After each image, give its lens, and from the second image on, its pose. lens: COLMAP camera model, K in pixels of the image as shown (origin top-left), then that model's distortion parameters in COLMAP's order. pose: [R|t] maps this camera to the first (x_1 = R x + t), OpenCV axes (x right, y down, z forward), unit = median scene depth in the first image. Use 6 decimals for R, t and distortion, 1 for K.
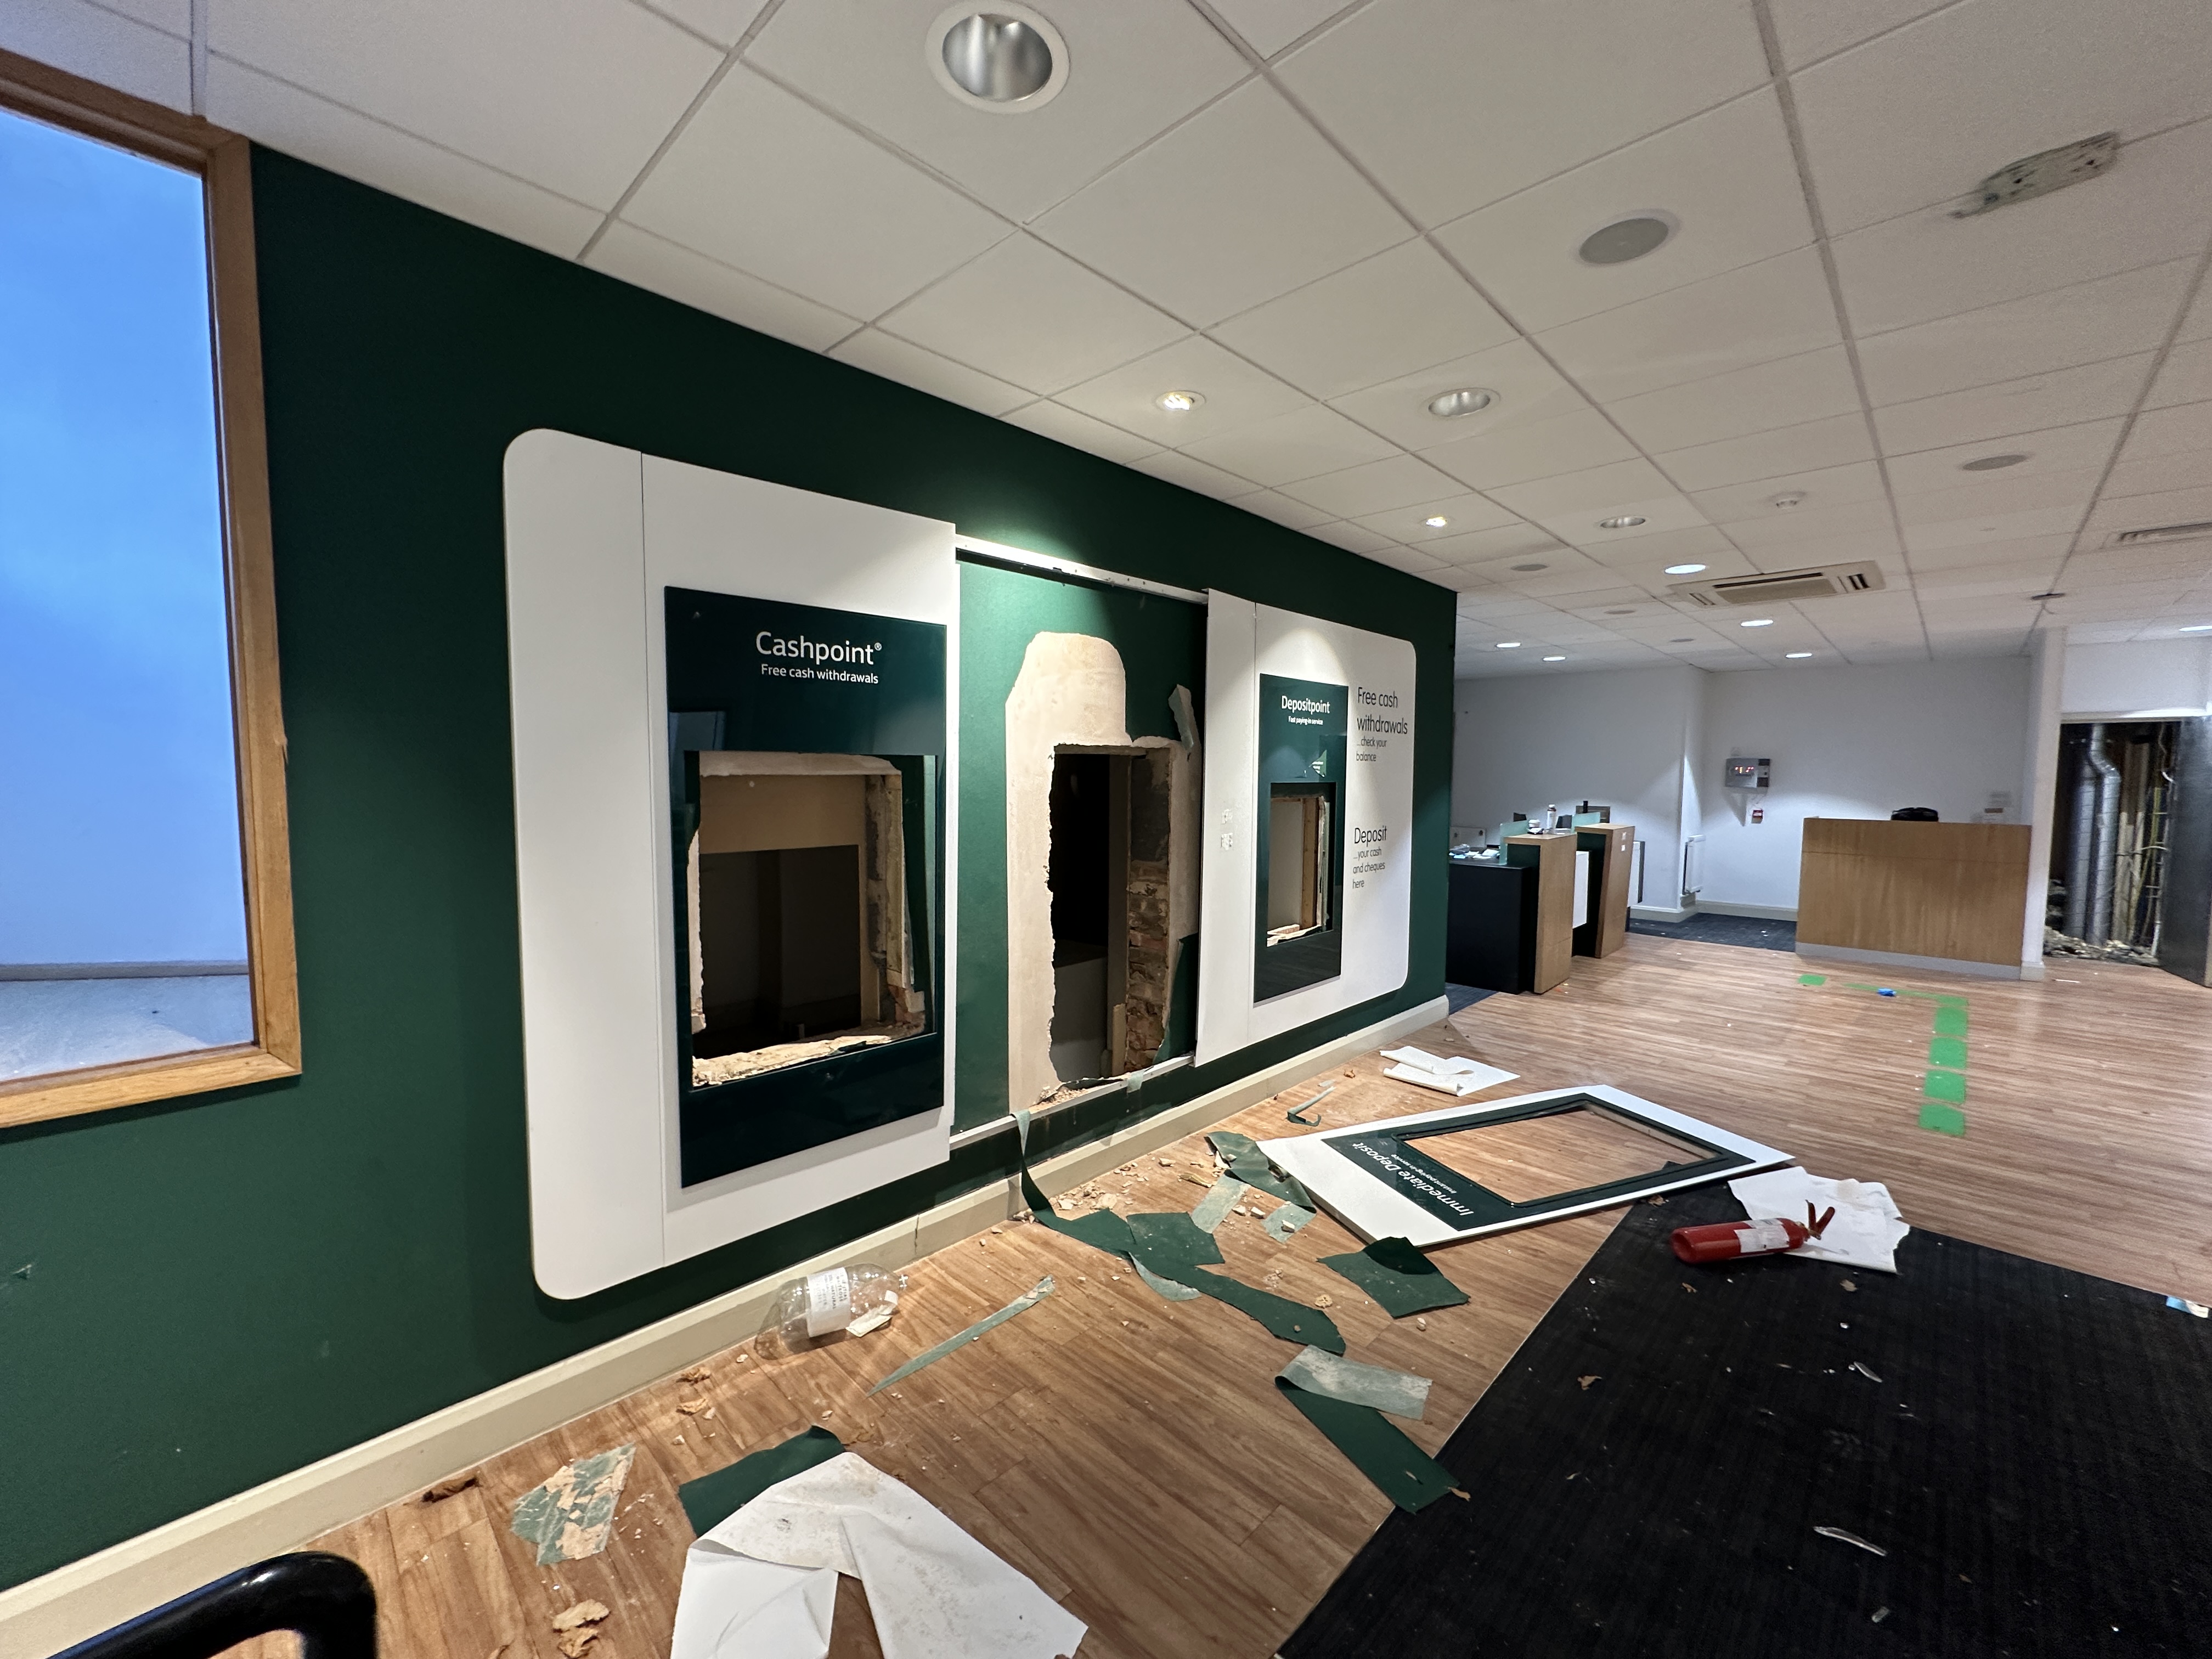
lens RADIAL K [[879.6, 0, 1111.8], [0, 879.6, 831.6], [0, 0, 1]] dist [-0.002127, 0.000387]
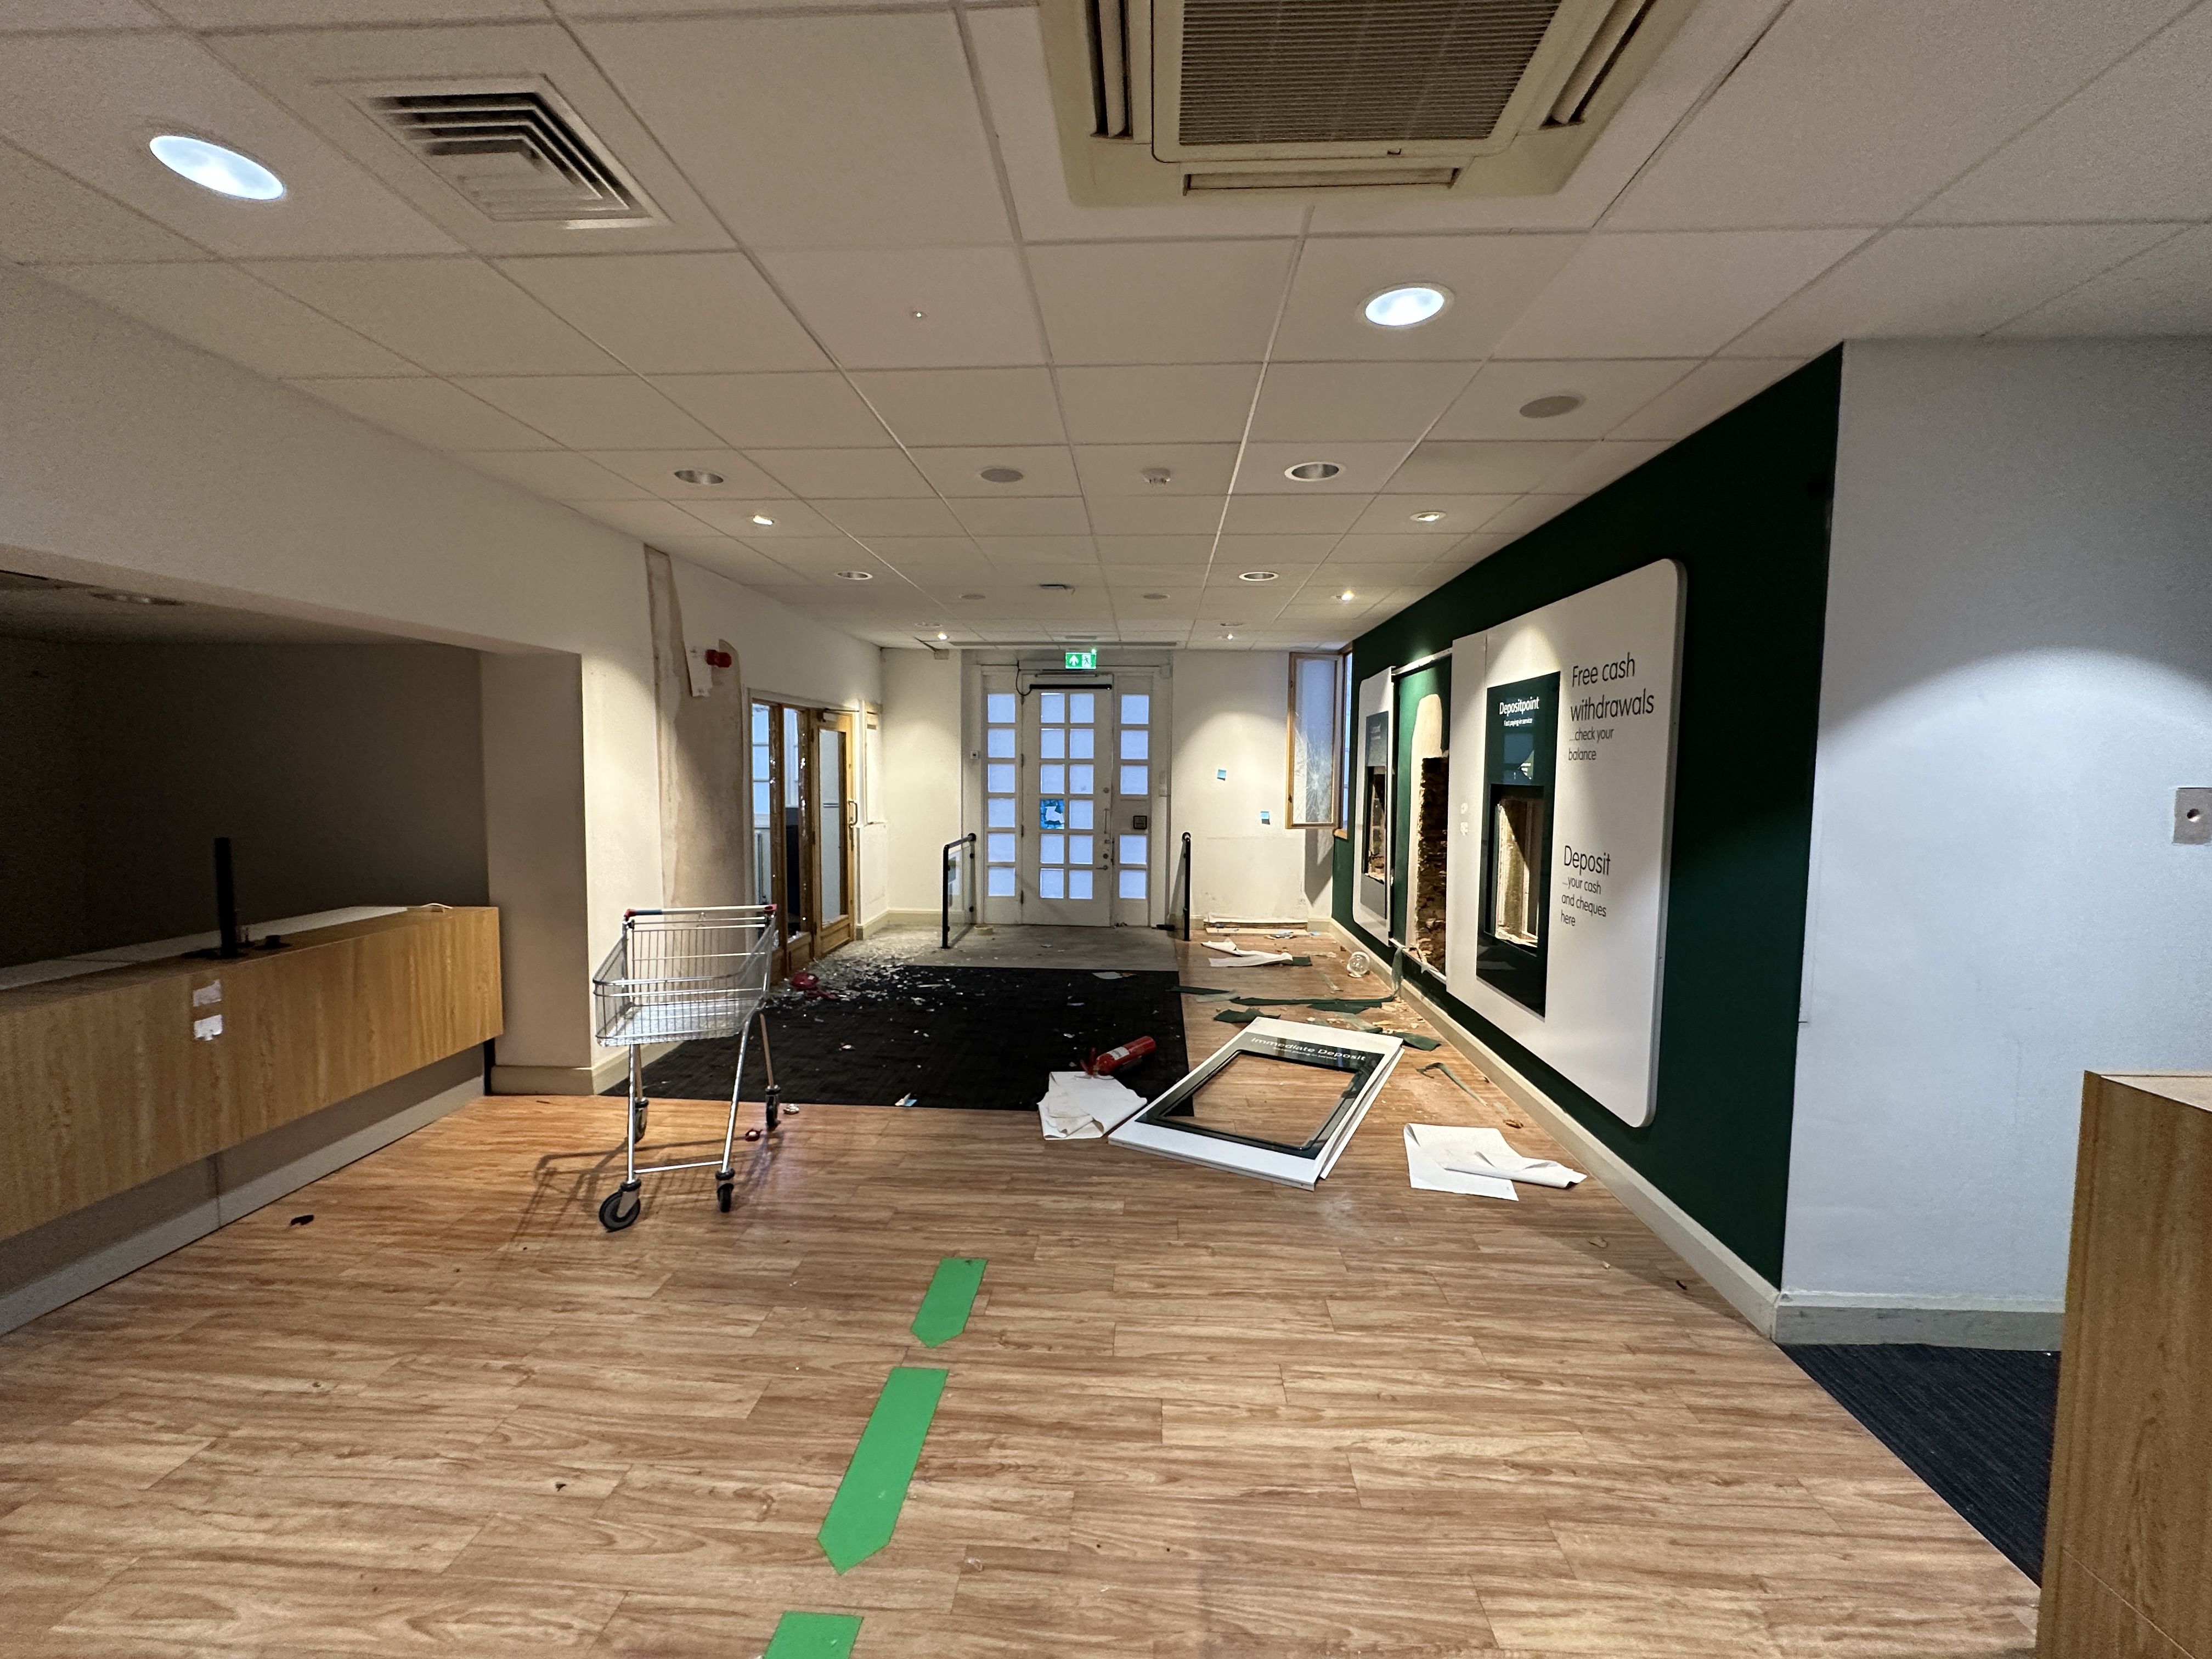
lens RADIAL K [[881.7, 0, 1103.7], [0, 881.7, 830.4], [0, 0, 1]] dist [-0.002750, 0.000430]
pose [[-0.755630, 0.031983, -0.654217, 1.044105], [-0.060165, 0.991195, 0.117949, -0.080862], [0.652229, 0.128487, -0.747053, 1.241773]]
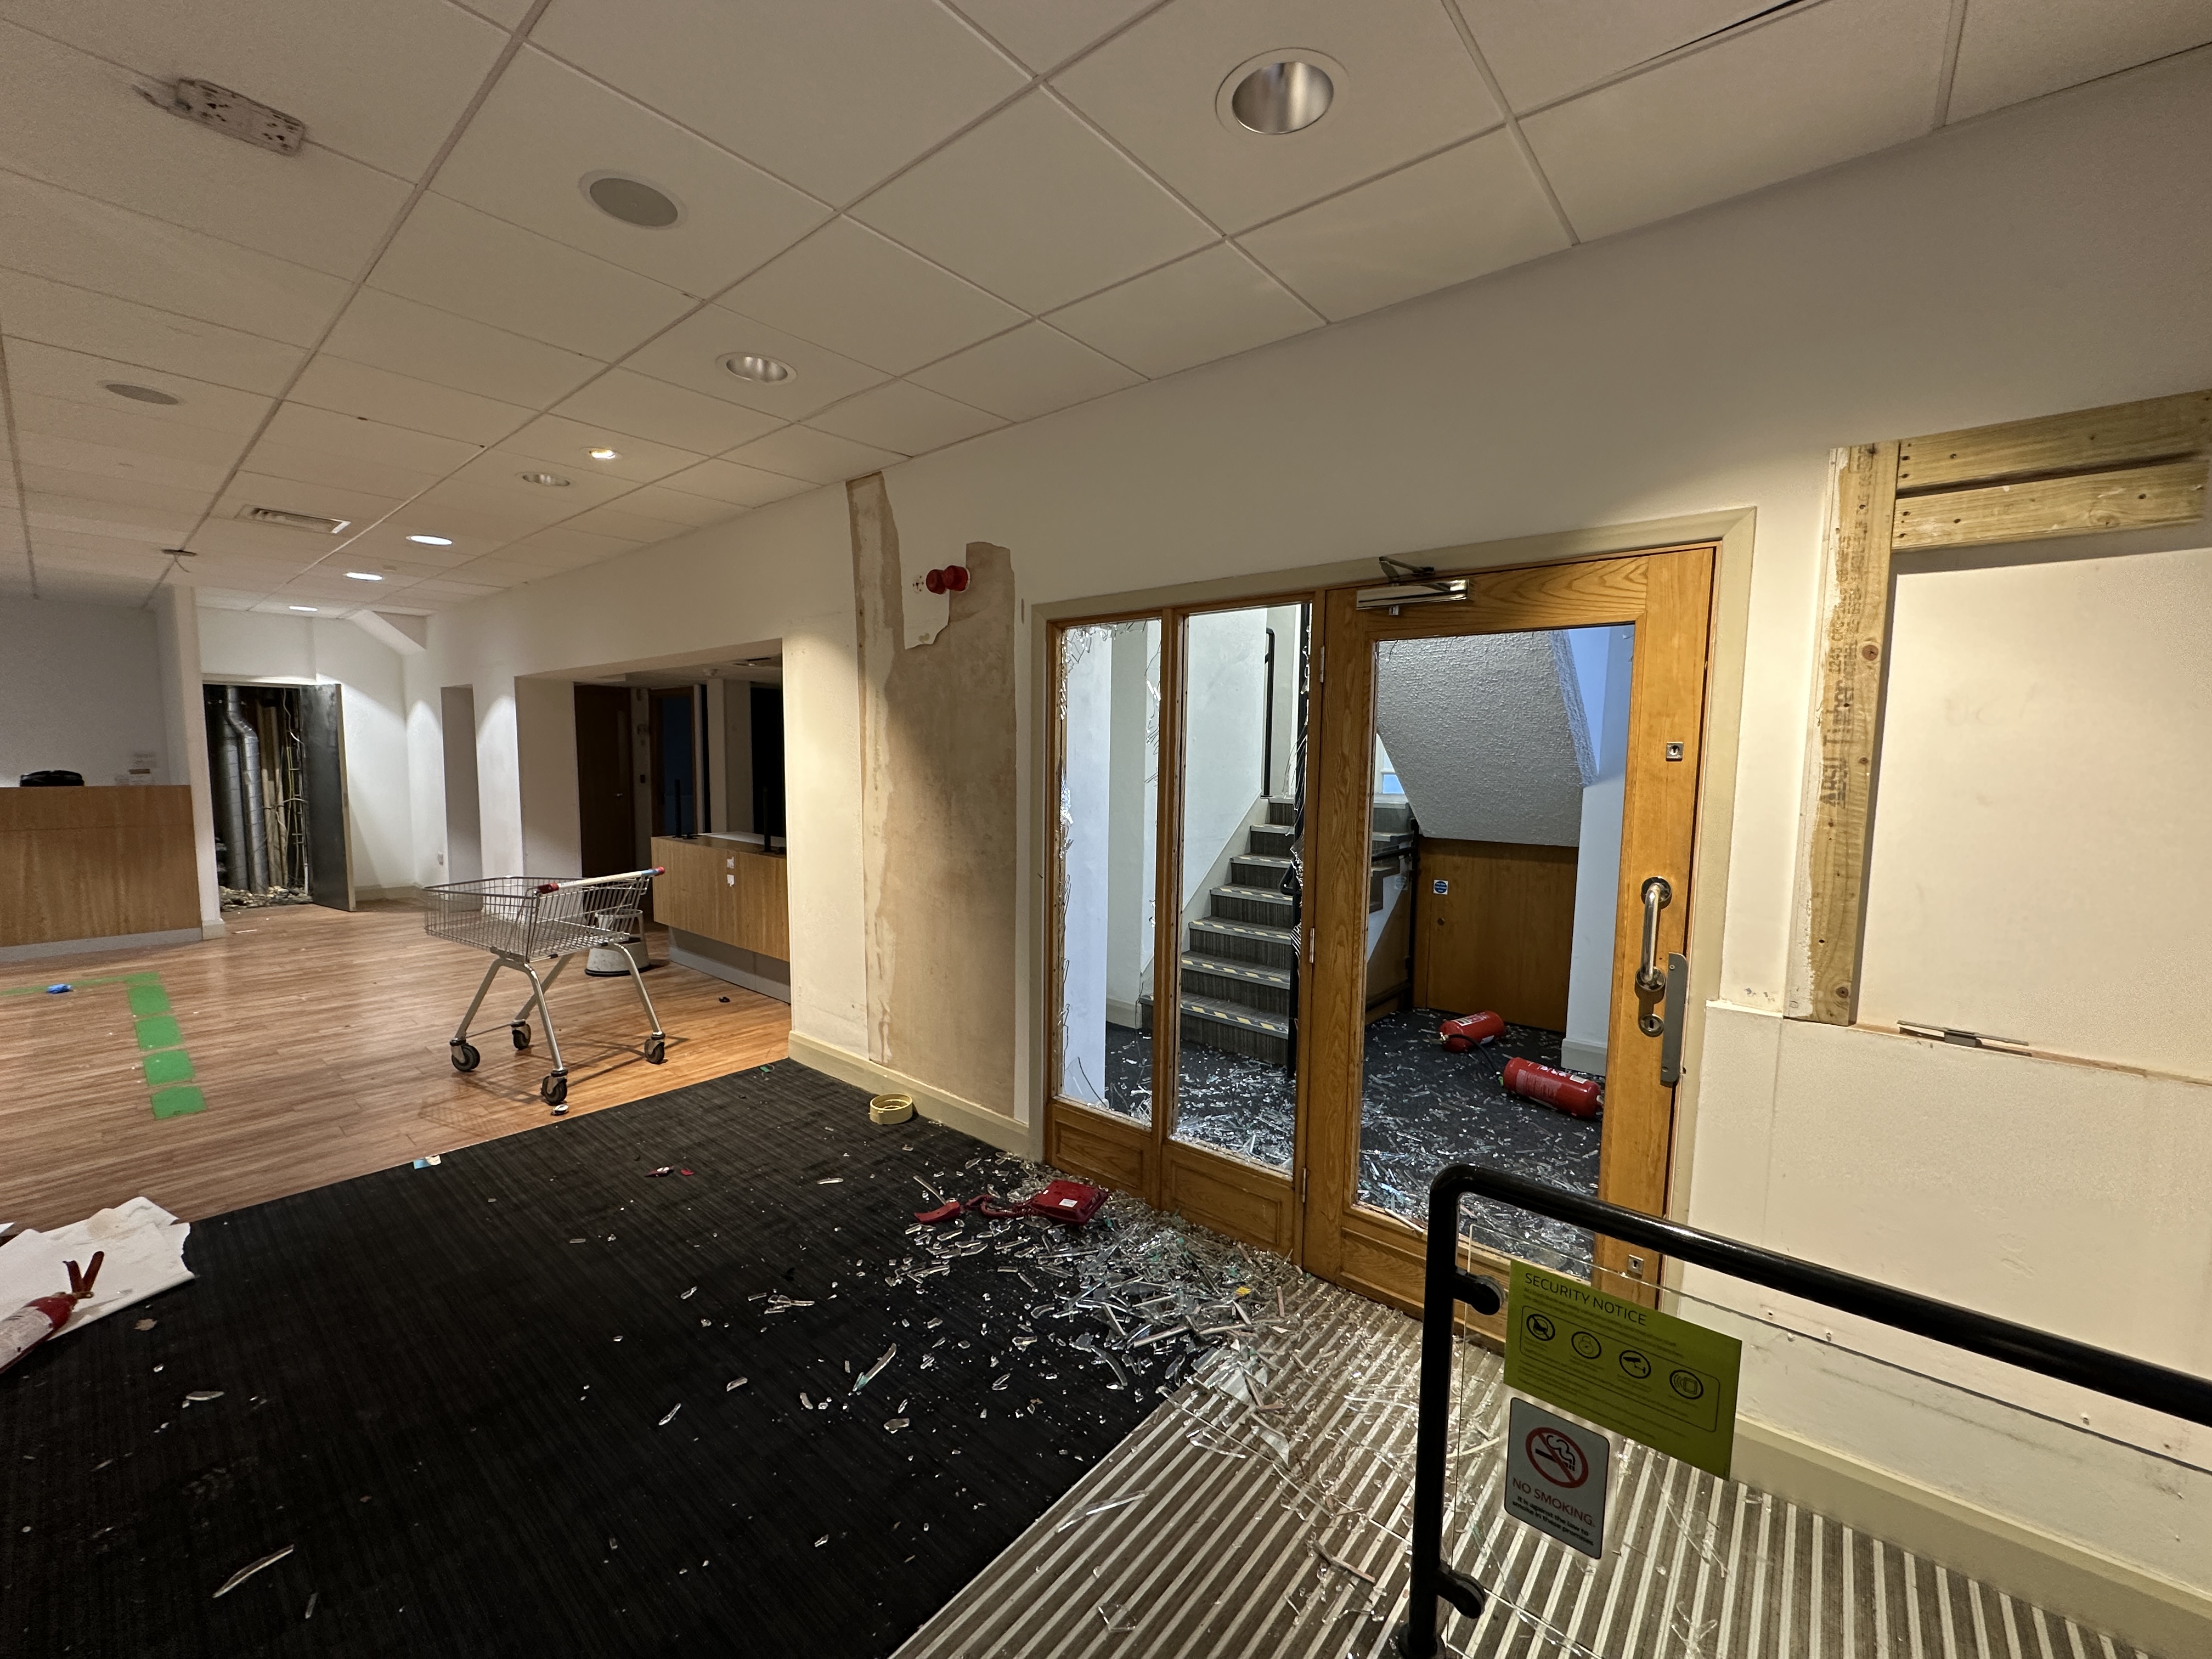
lens RADIAL K [[881.7, 0, 1103.7], [0, 881.7, 830.4], [0, 0, 1]] dist [-0.002750, 0.000430]
pose [[-0.066719, -0.096980, 0.993048, -0.018894], [0.053705, 0.993473, 0.100630, -0.000839], [-0.996325, 0.060045, -0.061075, 0.046758]]
